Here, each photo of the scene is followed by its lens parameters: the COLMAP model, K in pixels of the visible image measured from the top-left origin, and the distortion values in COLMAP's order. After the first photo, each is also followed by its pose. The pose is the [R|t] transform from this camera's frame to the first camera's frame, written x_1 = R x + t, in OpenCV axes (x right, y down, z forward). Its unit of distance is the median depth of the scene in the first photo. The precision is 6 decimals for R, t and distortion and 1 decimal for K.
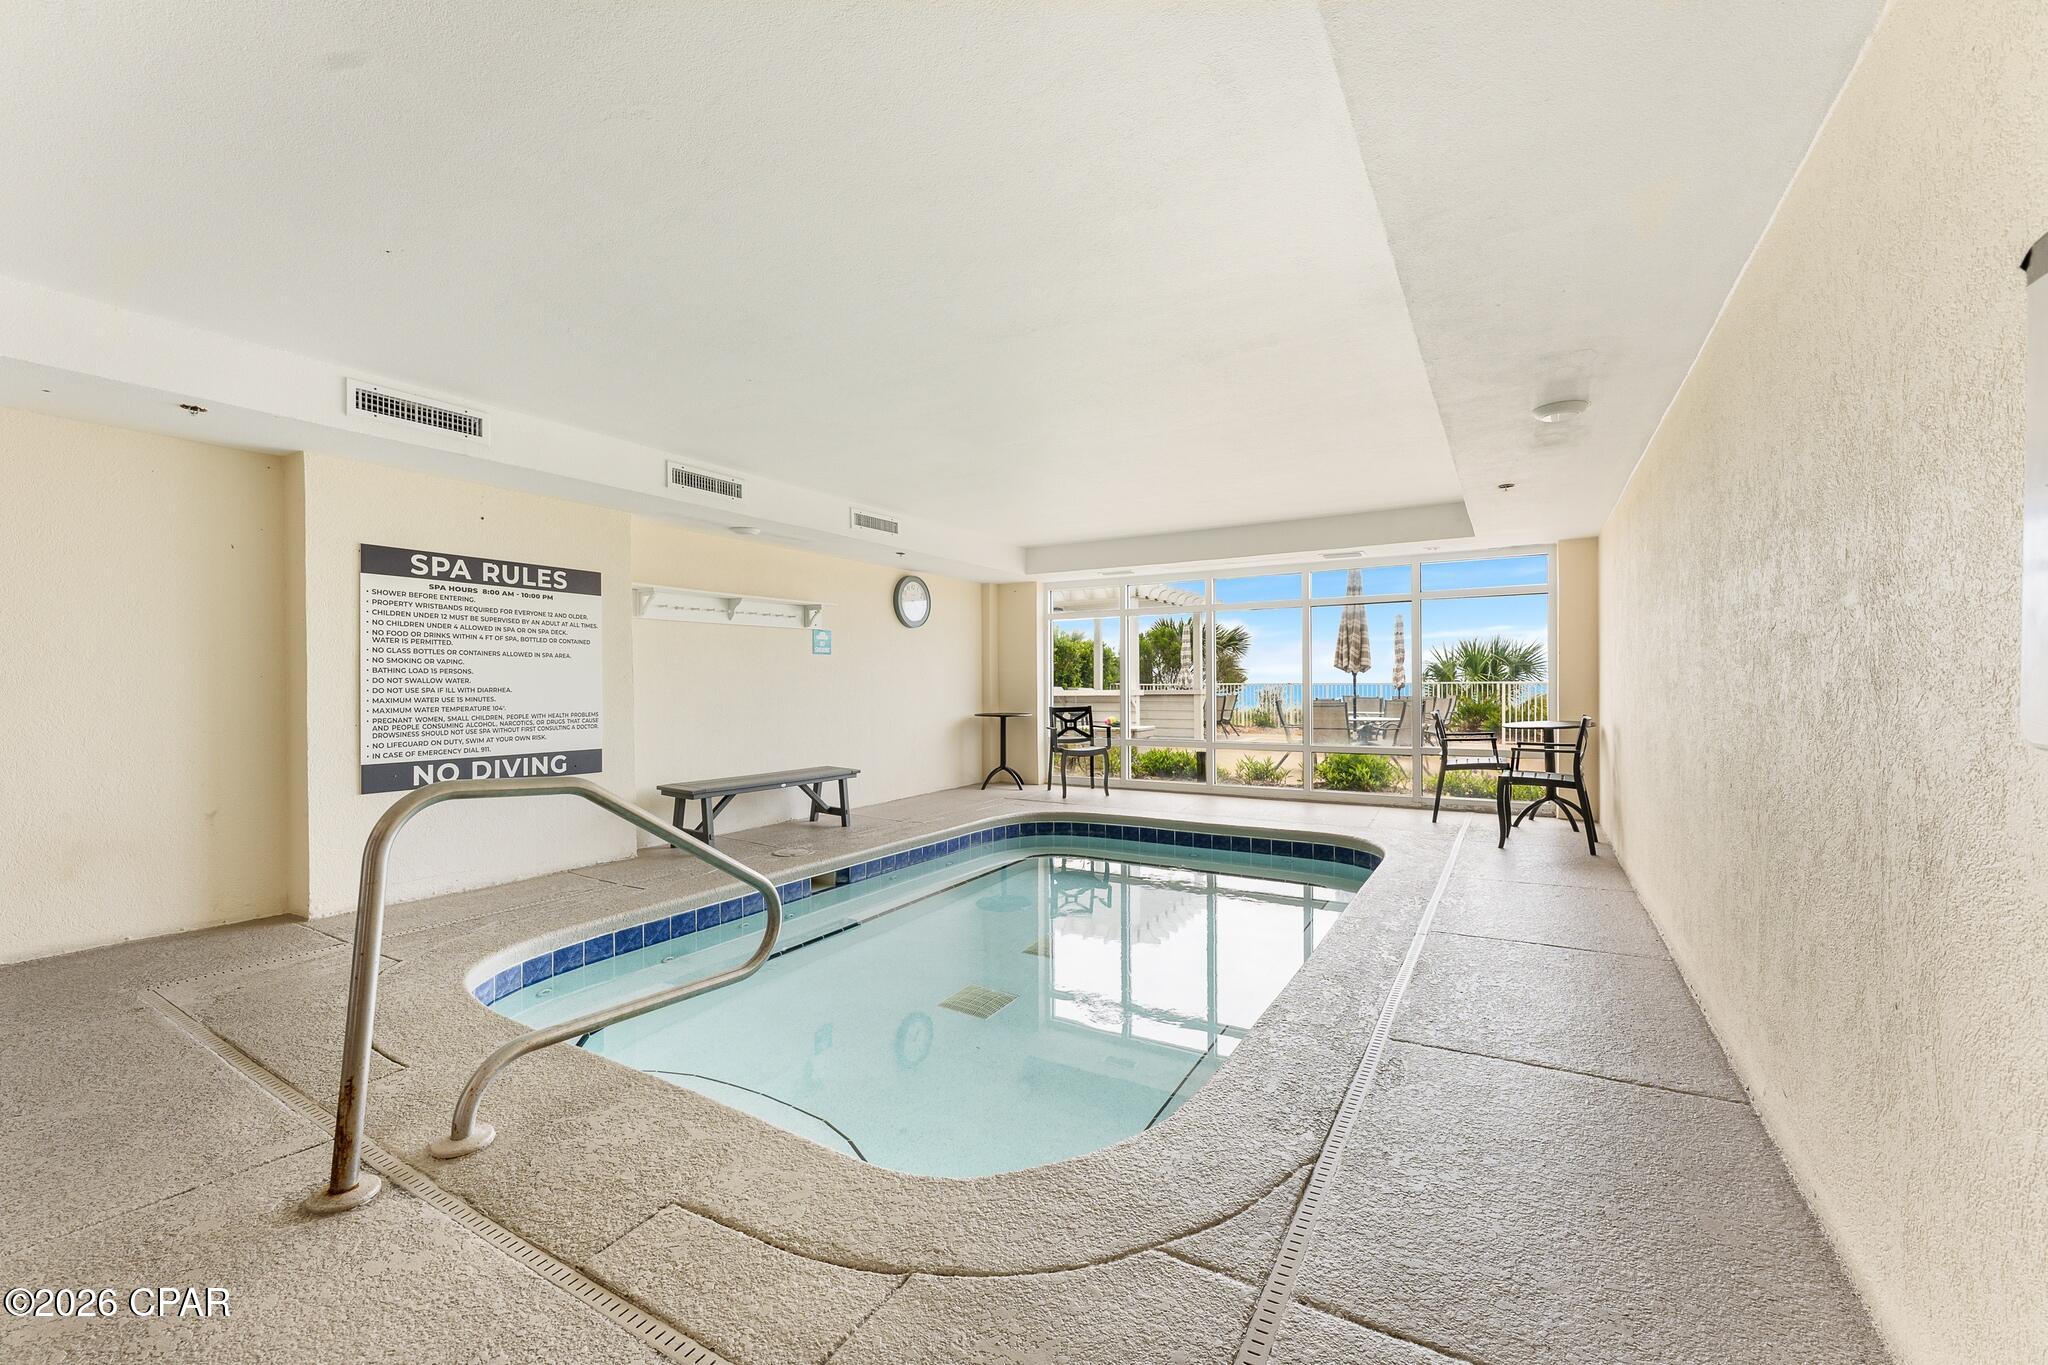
lens RADIAL K [[829.4, 0, 1024.0], [0, 829.4, 682.5], [0, 0, 1]] dist [0.000704, 0.000024]
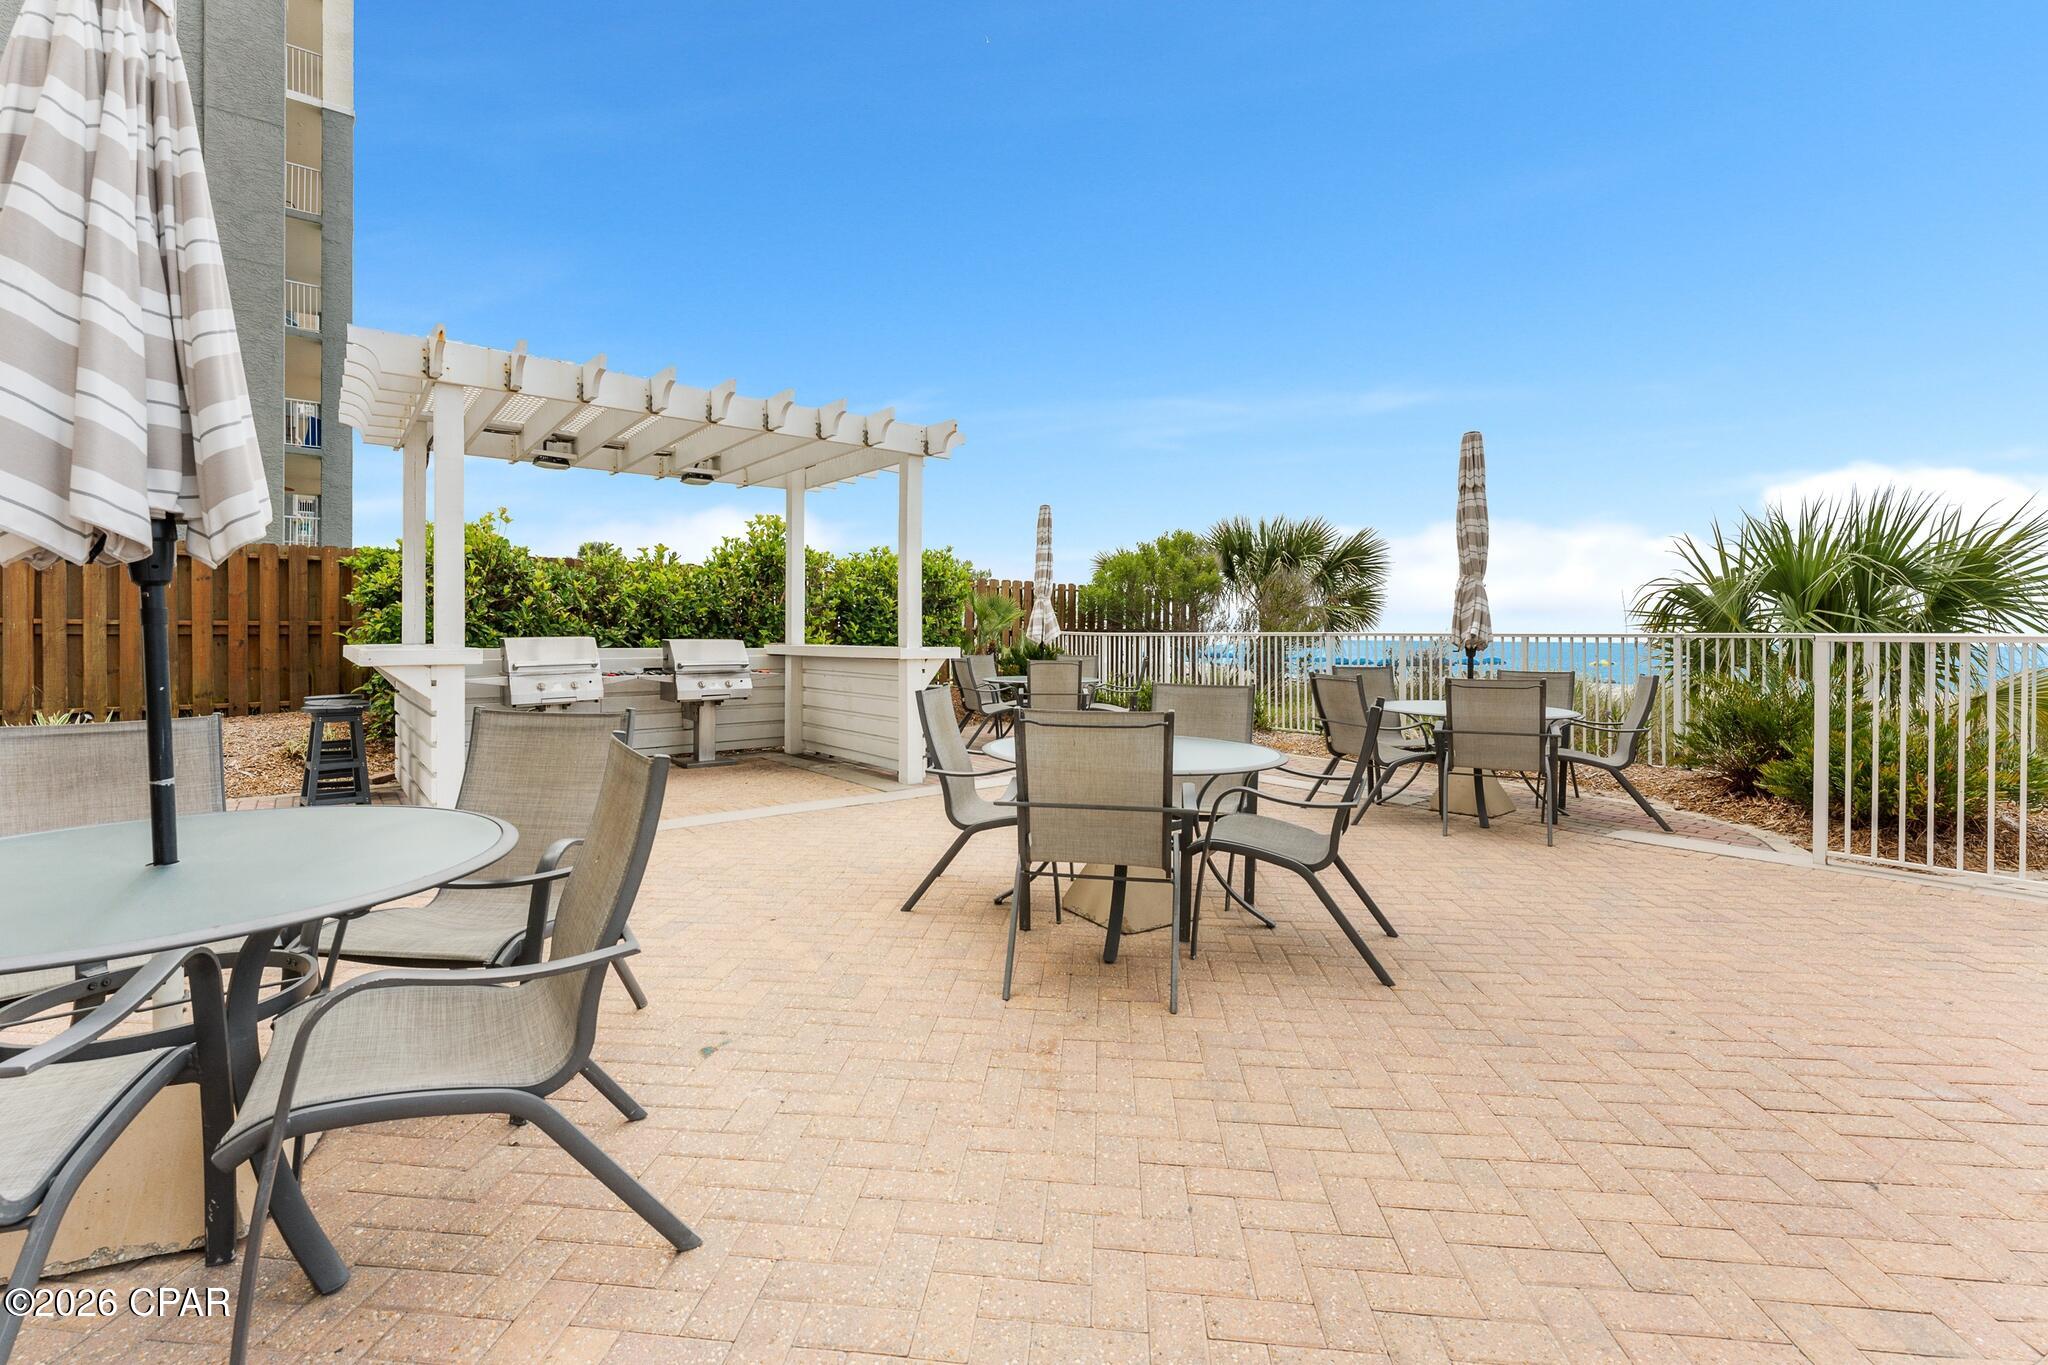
lens RADIAL K [[878.1, 0, 1023.6], [0, 878.1, 633.8], [0, 0, 1]] dist [-0.010127, 0.000104]
pose [[0.943104, 0.010928, -0.332319, 0.348478], [-0.008452, 0.999925, 0.008895, -0.000944], [0.332391, -0.005580, 0.943125, 0.525670]]
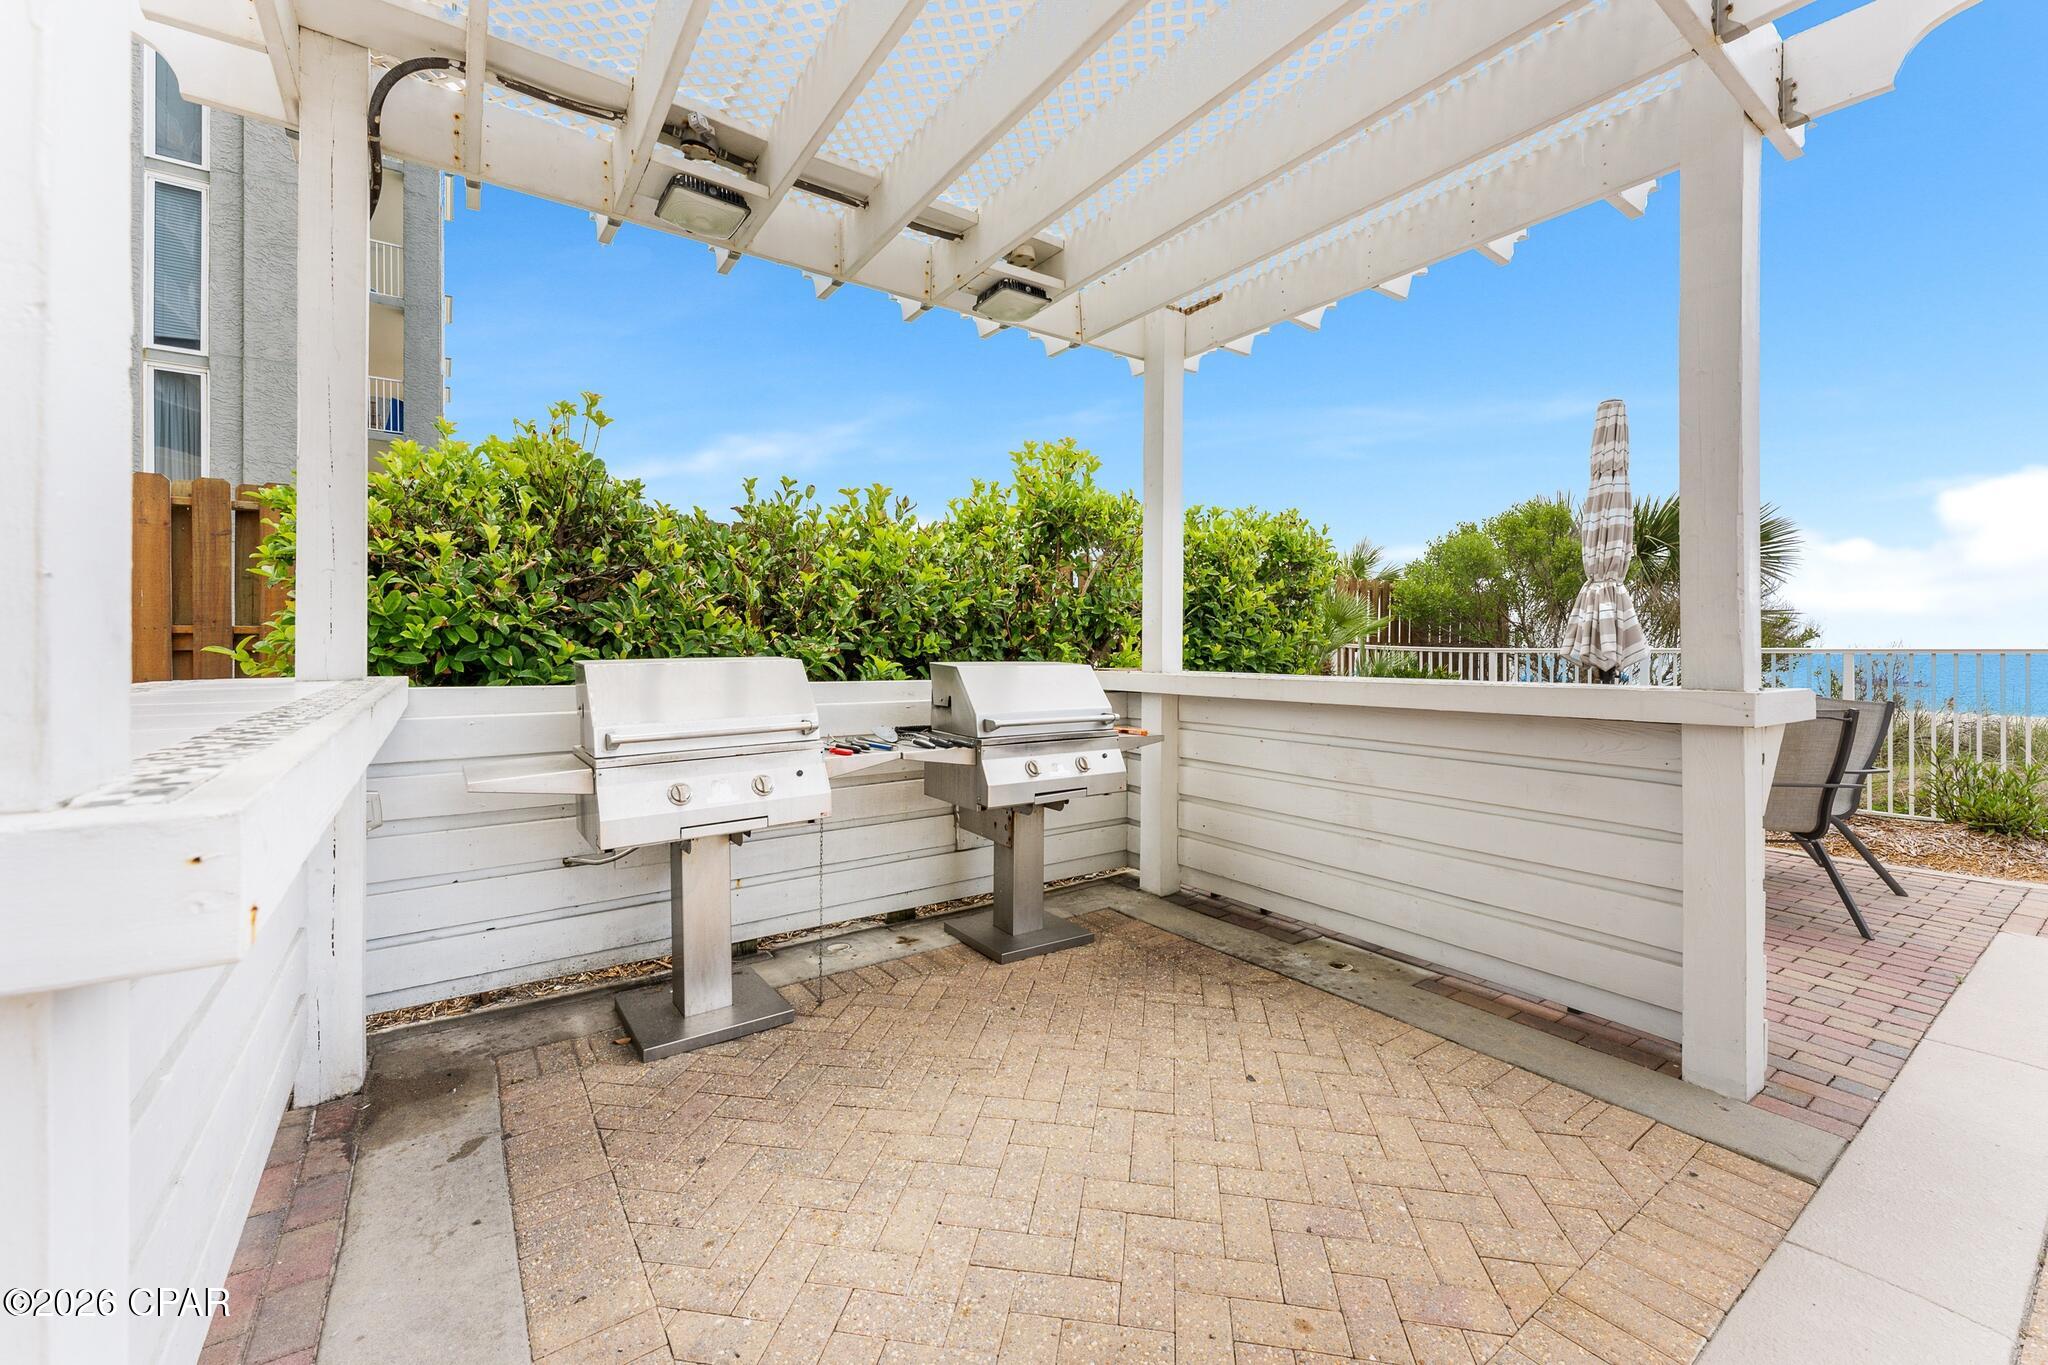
lens RADIAL K [[820.9, 0, 1020.5], [0, 820.9, 649.1], [0, 0, 1]] dist [-0.000479, -0.000054]
pose [[0.914977, 0.010073, -0.403381, 0.135251], [-0.007734, 0.999943, 0.007425, 0.002515], [0.403432, -0.003674, 0.915002, 0.709637]]
